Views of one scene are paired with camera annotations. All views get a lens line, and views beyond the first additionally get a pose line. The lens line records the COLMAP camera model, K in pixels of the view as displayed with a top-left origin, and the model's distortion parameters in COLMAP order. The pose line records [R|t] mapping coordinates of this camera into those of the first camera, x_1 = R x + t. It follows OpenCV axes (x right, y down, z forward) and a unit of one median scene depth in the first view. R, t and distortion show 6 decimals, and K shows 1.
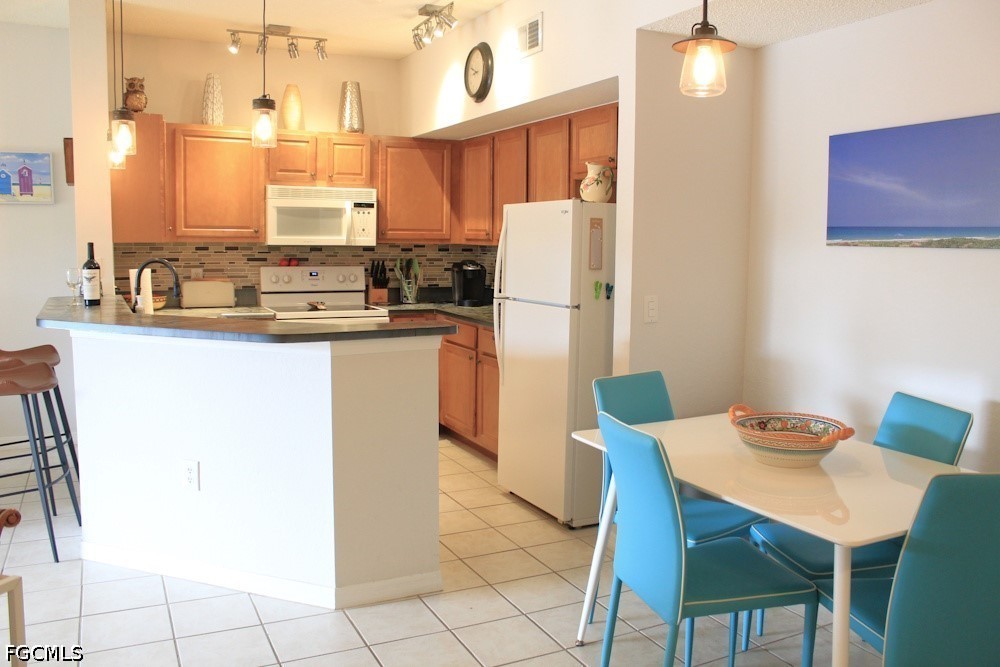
lens RADIAL K [[833.3, 0, 505.6], [0, 833.3, 332.5], [0, 0, 1]] dist [-0.162245, 0.143739]
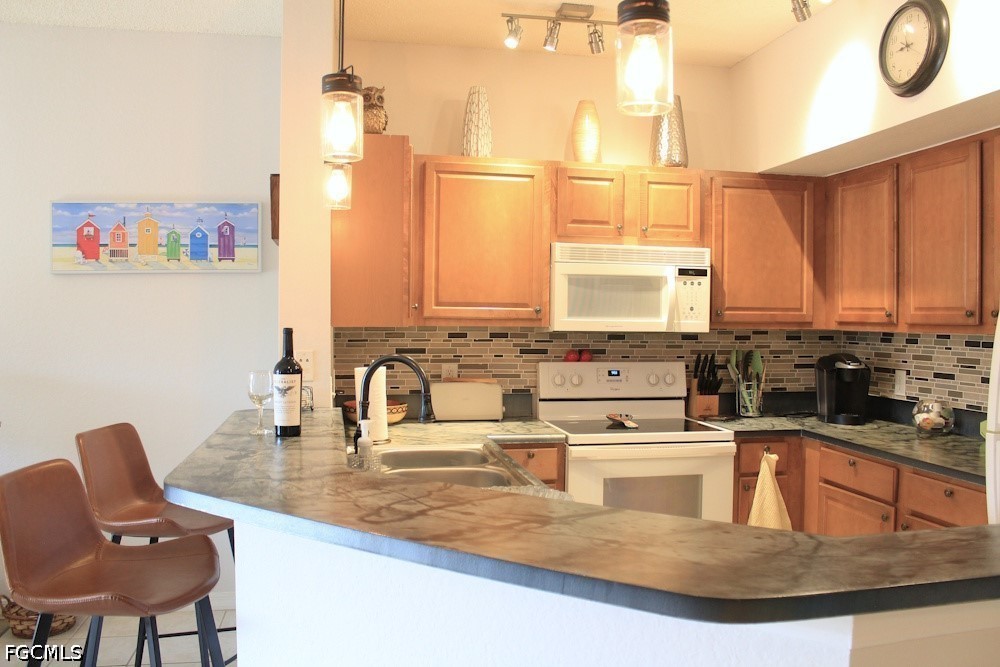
lens RADIAL K [[833.3, 0, 505.6], [0, 833.3, 332.5], [0, 0, 1]] dist [-0.162245, 0.143739]
pose [[0.963578, -0.001380, -0.267422, -0.151897], [-0.024546, 0.995309, -0.093581, -0.042293], [0.266297, 0.096737, 0.959025, 0.350325]]
